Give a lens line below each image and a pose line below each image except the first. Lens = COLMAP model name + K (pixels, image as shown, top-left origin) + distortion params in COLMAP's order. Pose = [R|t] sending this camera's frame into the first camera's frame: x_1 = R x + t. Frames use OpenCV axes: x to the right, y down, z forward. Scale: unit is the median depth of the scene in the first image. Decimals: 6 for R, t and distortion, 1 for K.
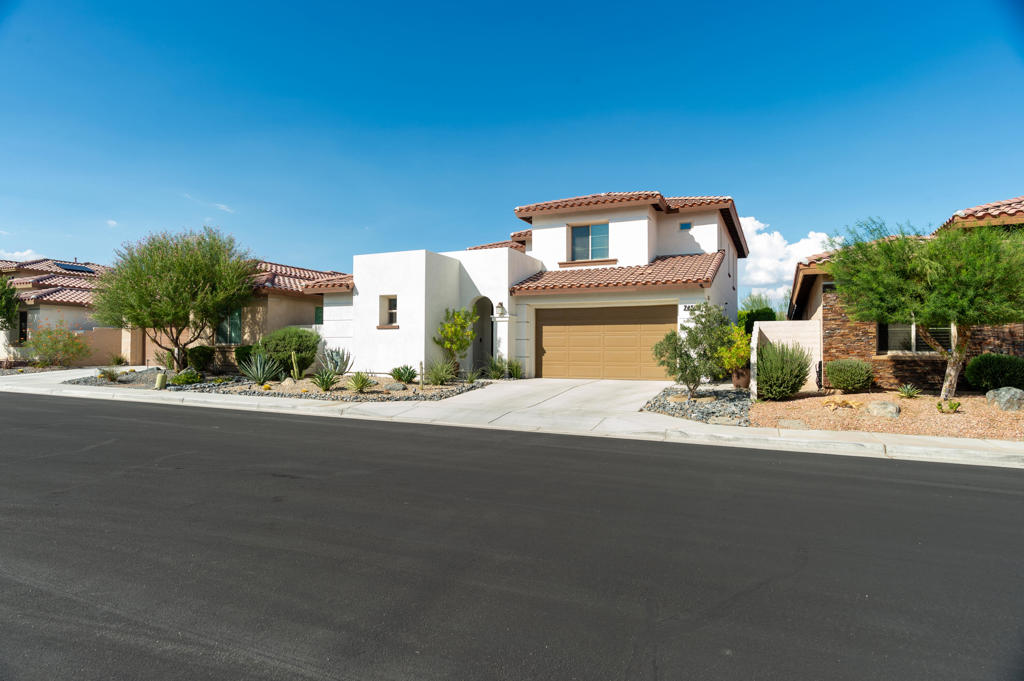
lens RADIAL K [[571.6, 0, 512.0], [0, 571.6, 340.5], [0, 0, 1]] dist [0.000523, -0.000093]
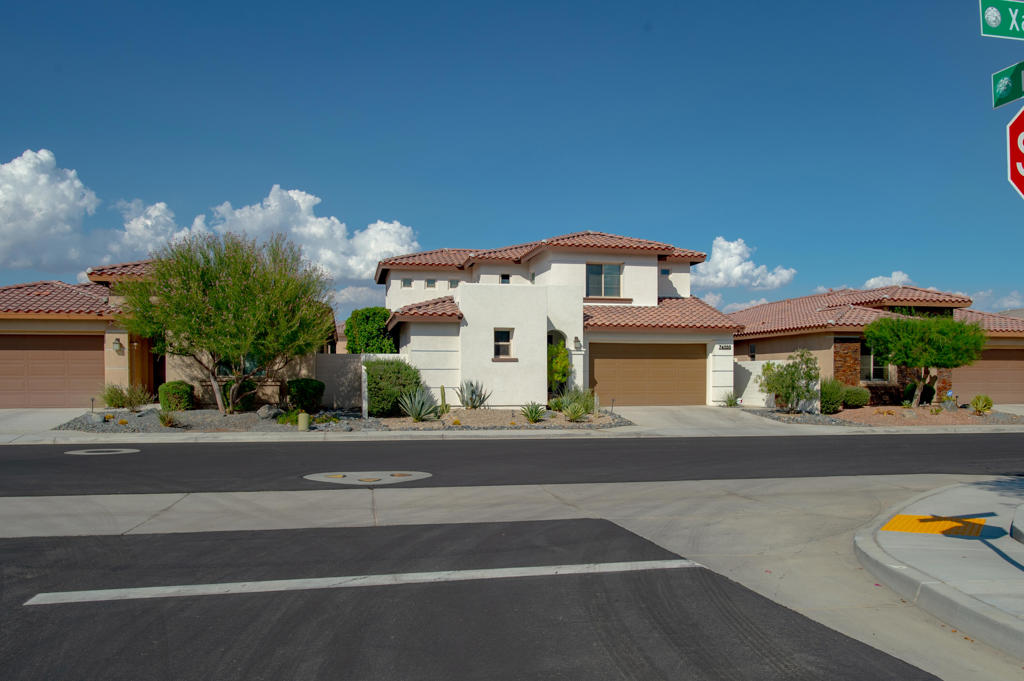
lens RADIAL K [[869.5, 0, 513.5], [0, 869.5, 395.4], [0, 0, 1]] dist [-0.081074, -0.000249]
pose [[0.799275, -0.015134, 0.600775, -1.046504], [-0.006343, 0.999415, 0.033614, -0.010845], [-0.600932, -0.030678, 0.798711, -0.220040]]
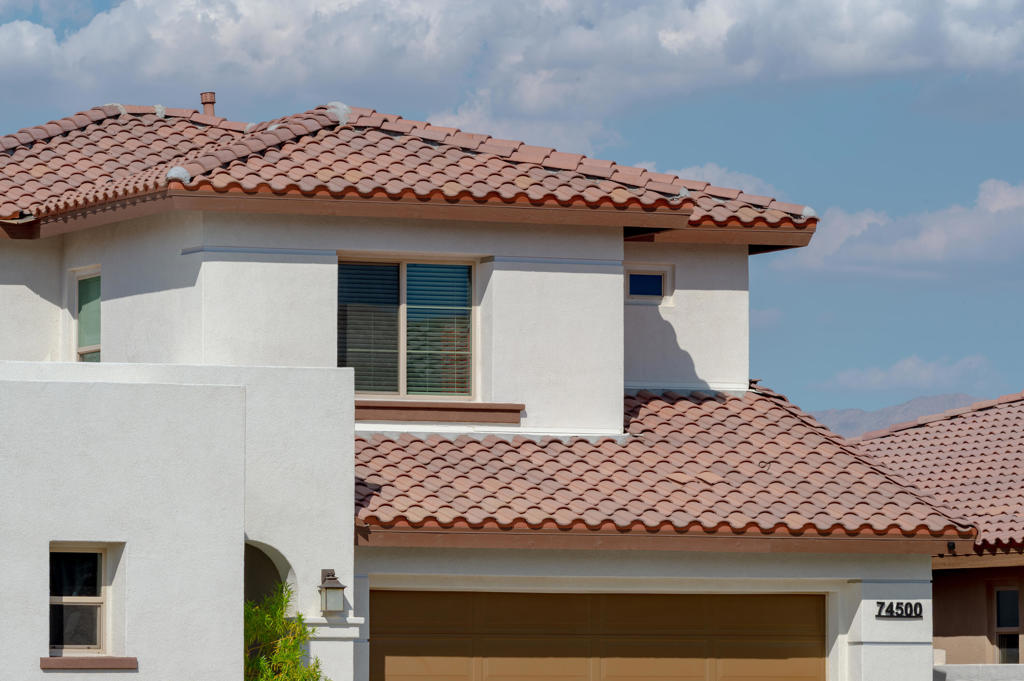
lens RADIAL K [[6373.7, 0, 512.0], [0, 6373.7, 340.5], [0, 0, 1]] dist [0.223142, -3.234967]
pose [[0.669775, 0.042559, 0.741343, -2.114948], [-0.009748, 0.998774, -0.048531, -0.028397], [-0.742500, 0.025278, 0.669369, -1.043639]]
